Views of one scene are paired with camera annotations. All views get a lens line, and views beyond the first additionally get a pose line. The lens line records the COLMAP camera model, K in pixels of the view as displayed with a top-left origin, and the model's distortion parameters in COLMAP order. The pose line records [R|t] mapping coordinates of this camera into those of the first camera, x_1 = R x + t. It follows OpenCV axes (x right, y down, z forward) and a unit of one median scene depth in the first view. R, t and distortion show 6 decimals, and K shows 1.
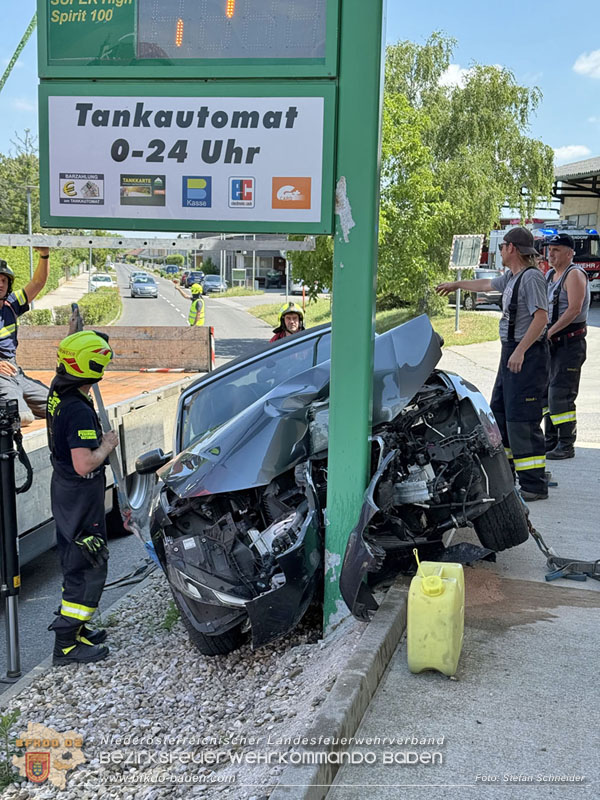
lens RADIAL K [[1103.9, 0, 300.0], [0, 1103.9, 400.0], [0, 0, 1]] dist [0.200008, -0.406007]
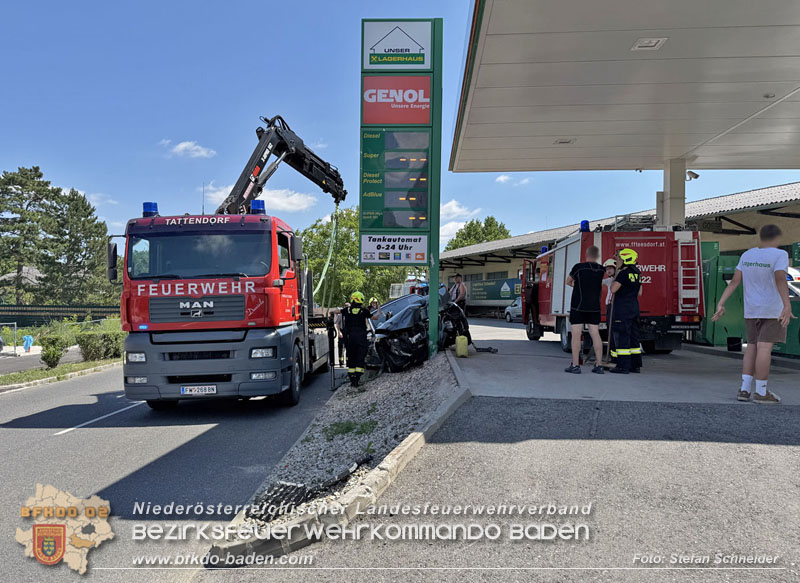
lens RADIAL K [[583.3, 0, 380.0], [0, 583.3, 299.8], [0, 0, 1]] dist [0.111897, -0.217556]
pose [[0.986179, -0.009674, 0.165402, -0.529878], [0.031598, 0.990952, -0.130441, 0.268768], [-0.162644, 0.133865, 0.977562, -1.160668]]
